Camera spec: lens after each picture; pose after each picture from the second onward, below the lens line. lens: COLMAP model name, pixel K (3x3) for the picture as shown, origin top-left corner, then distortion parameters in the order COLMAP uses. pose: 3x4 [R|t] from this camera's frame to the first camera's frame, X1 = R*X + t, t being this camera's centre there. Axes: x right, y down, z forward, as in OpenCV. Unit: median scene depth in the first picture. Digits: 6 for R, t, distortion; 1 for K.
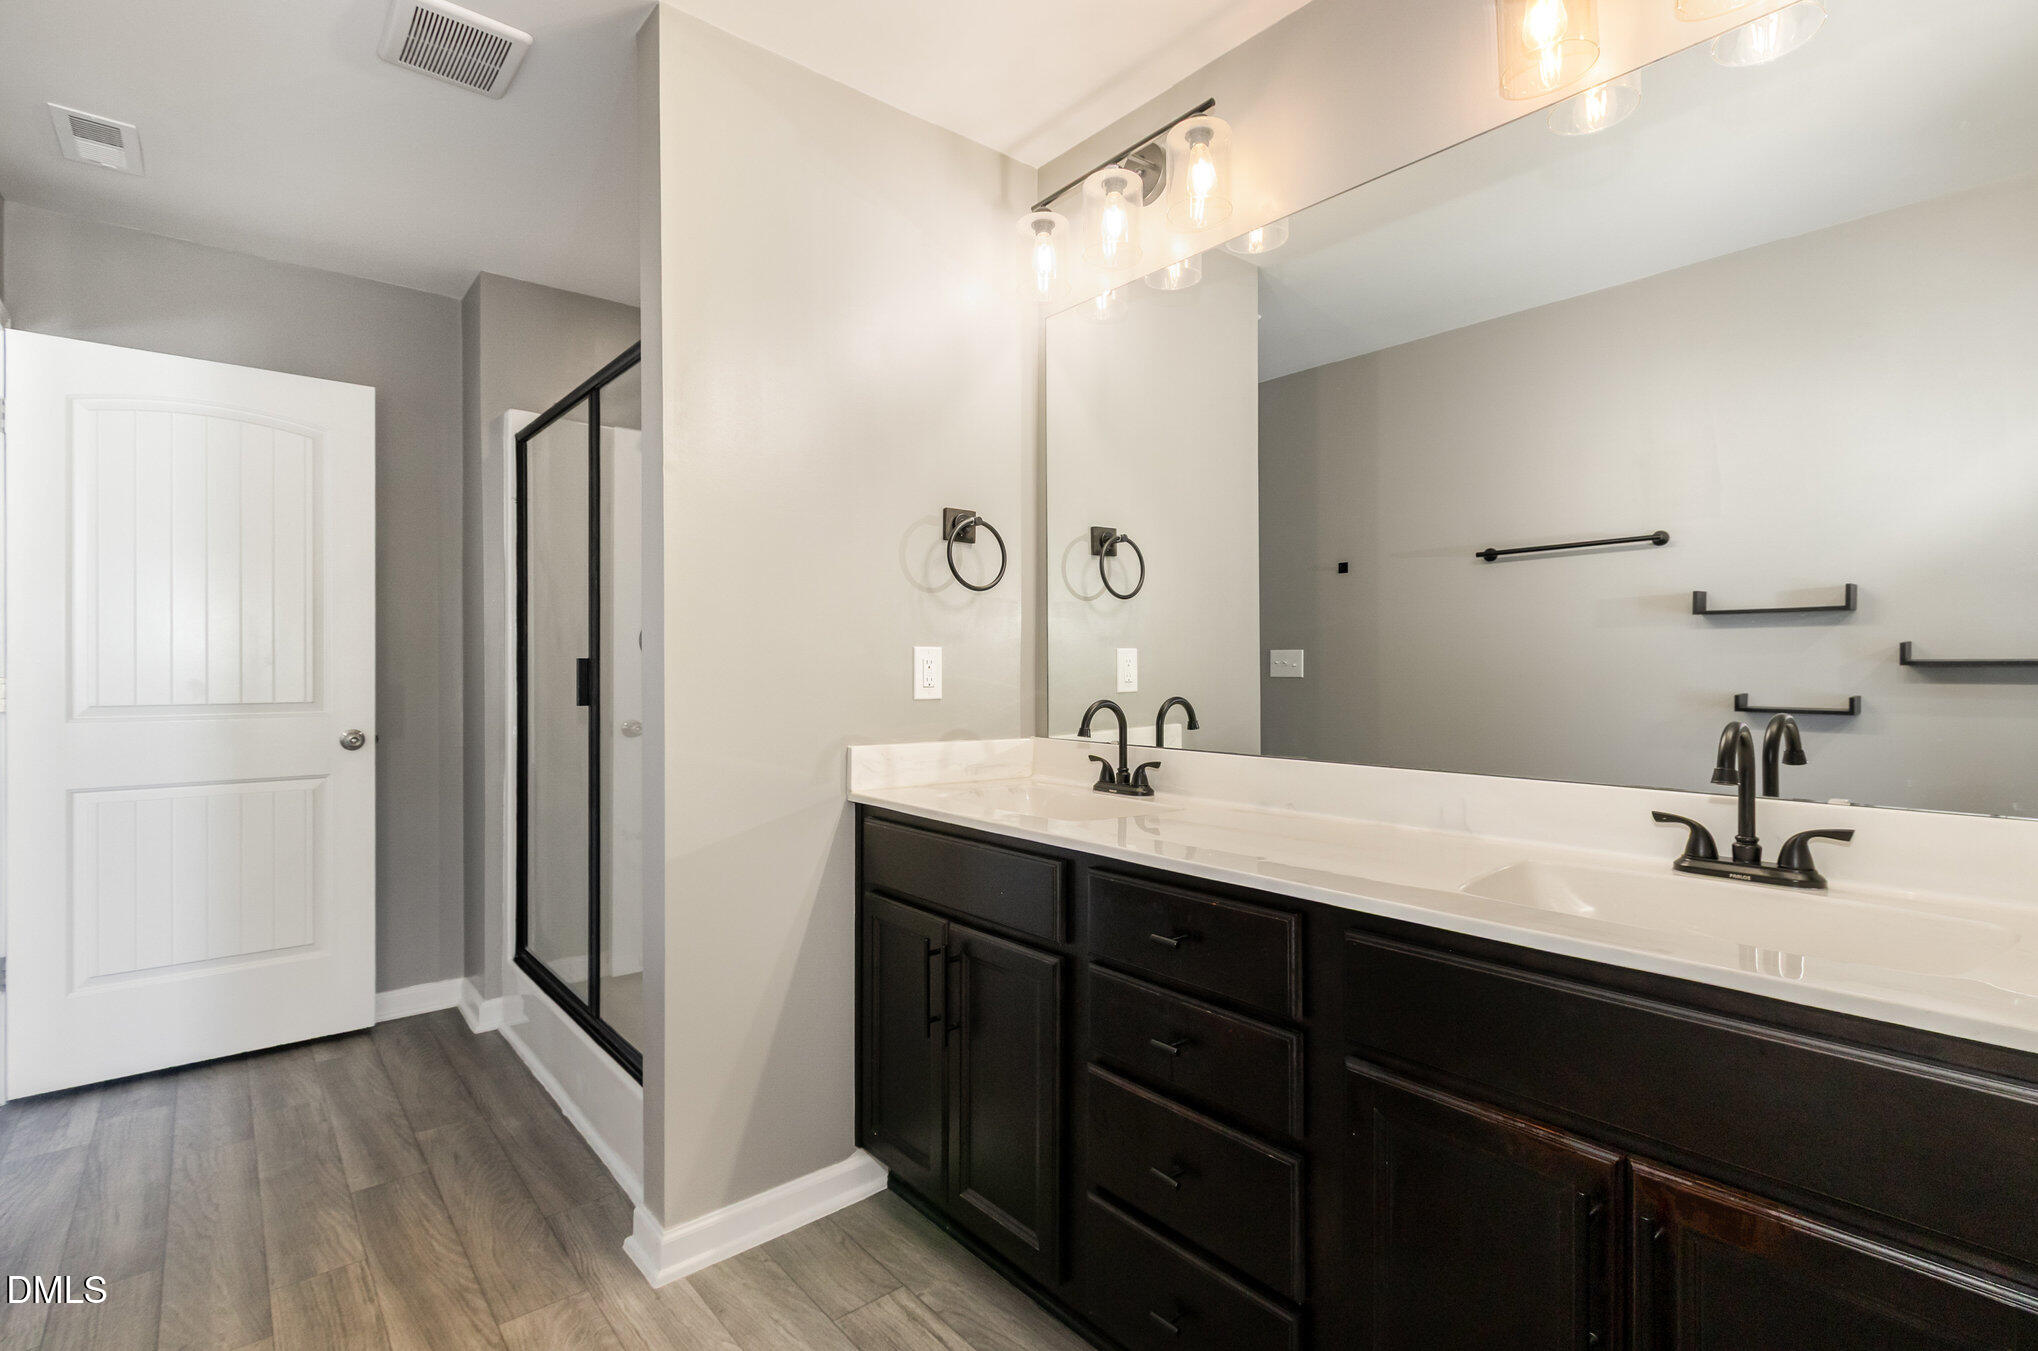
lens RADIAL K [[929.7, 0, 1017.4], [0, 929.7, 682.6], [0, 0, 1]] dist [0.000817, 0.000083]
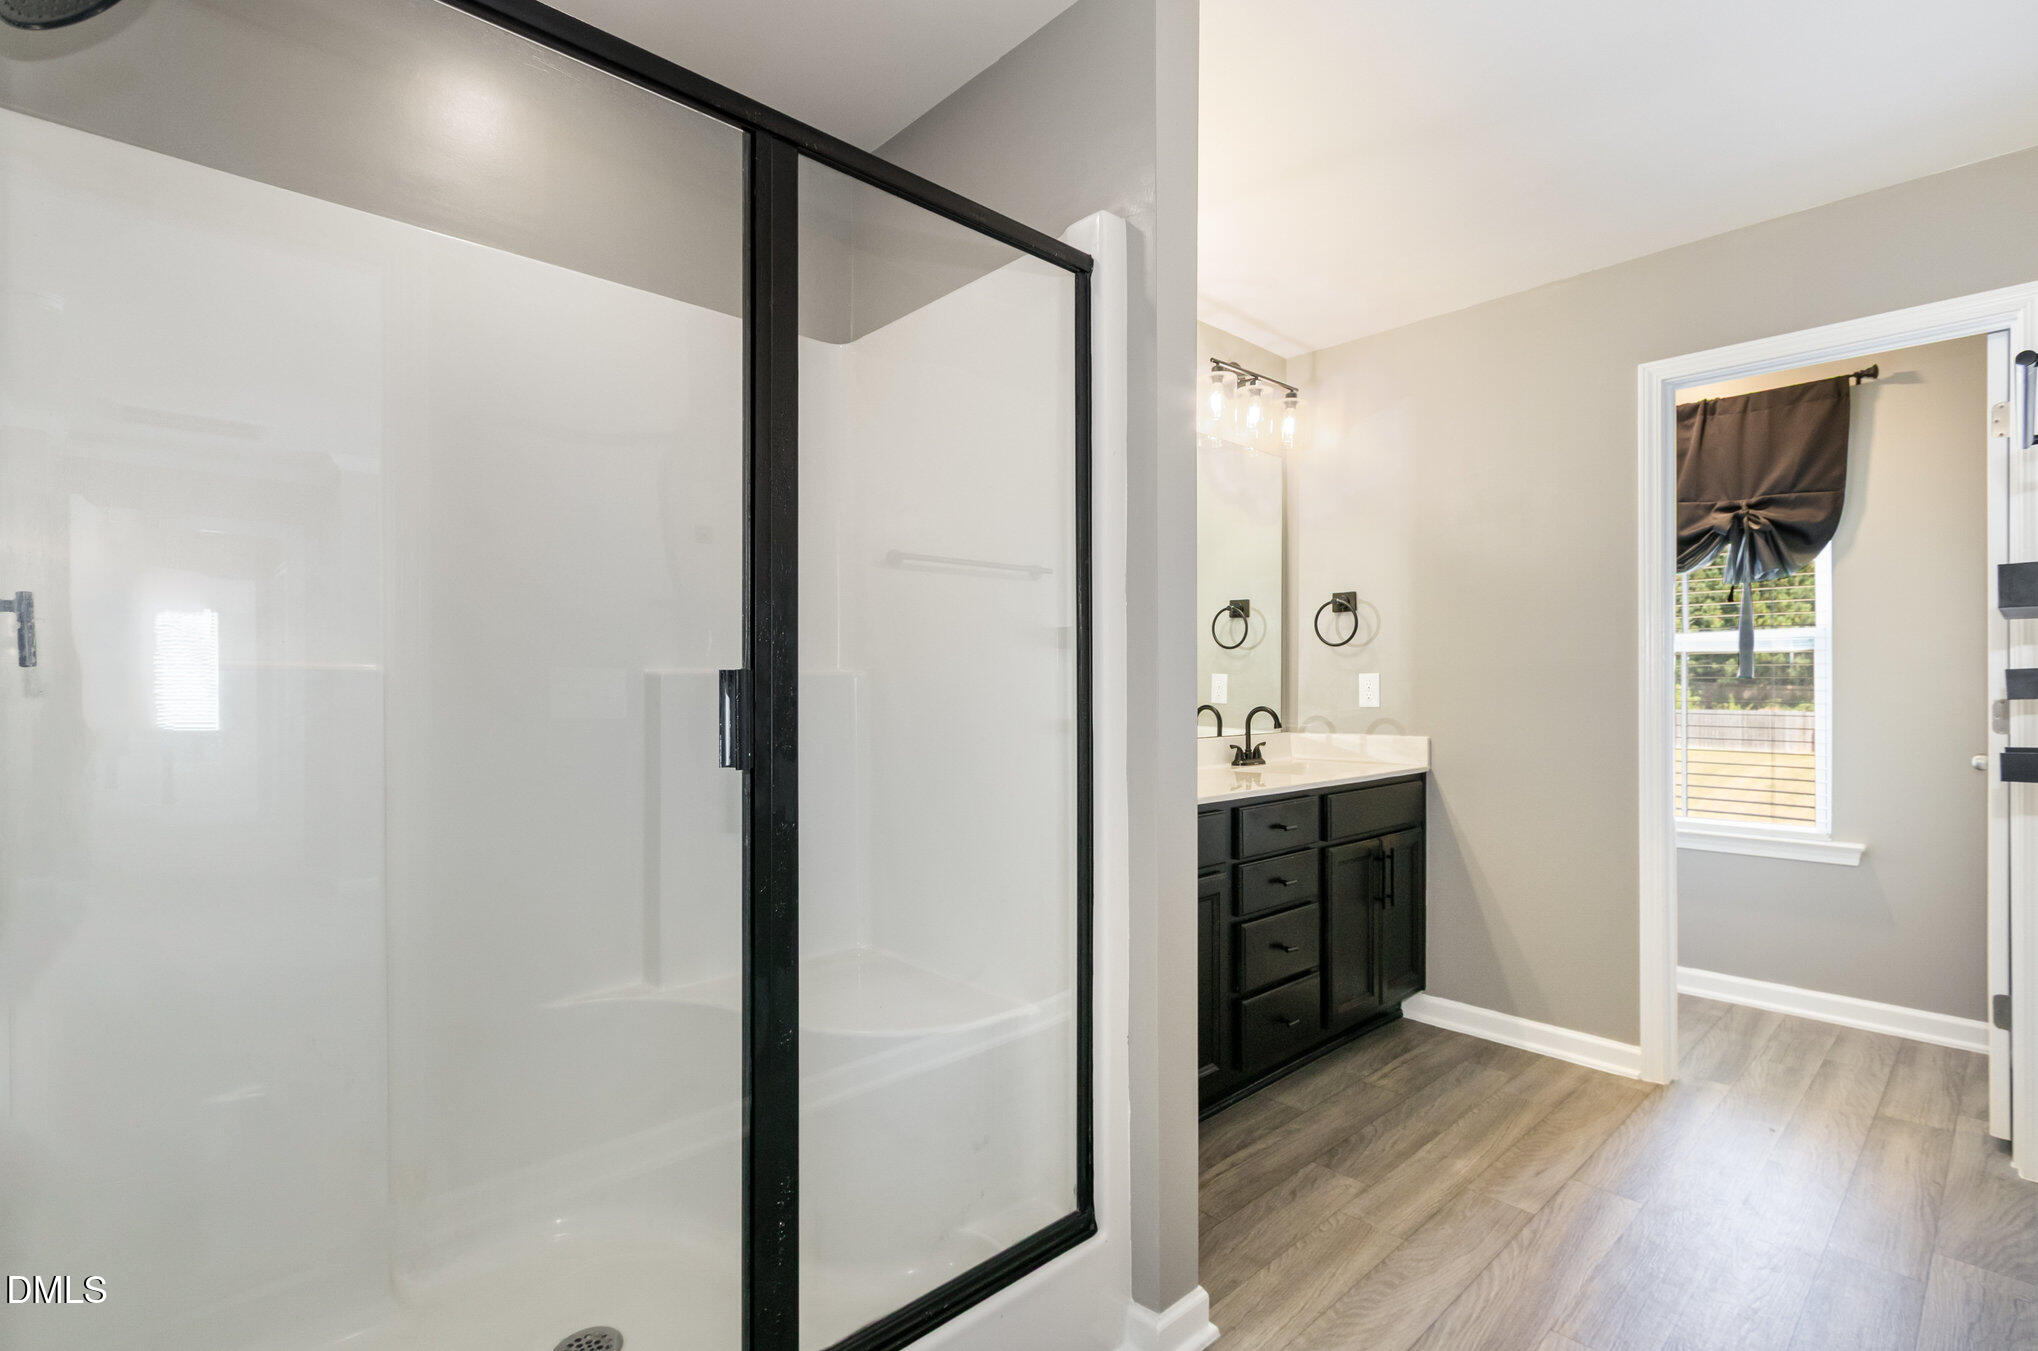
lens RADIAL K [[929.7, 0, 1017.4], [0, 929.7, 682.6], [0, 0, 1]] dist [0.000817, 0.000083]
pose [[-0.027896, -0.005431, 0.999596, -1.500893], [0.005837, 0.999967, 0.005595, -0.034448], [-0.999594, 0.005990, -0.027864, 1.448143]]
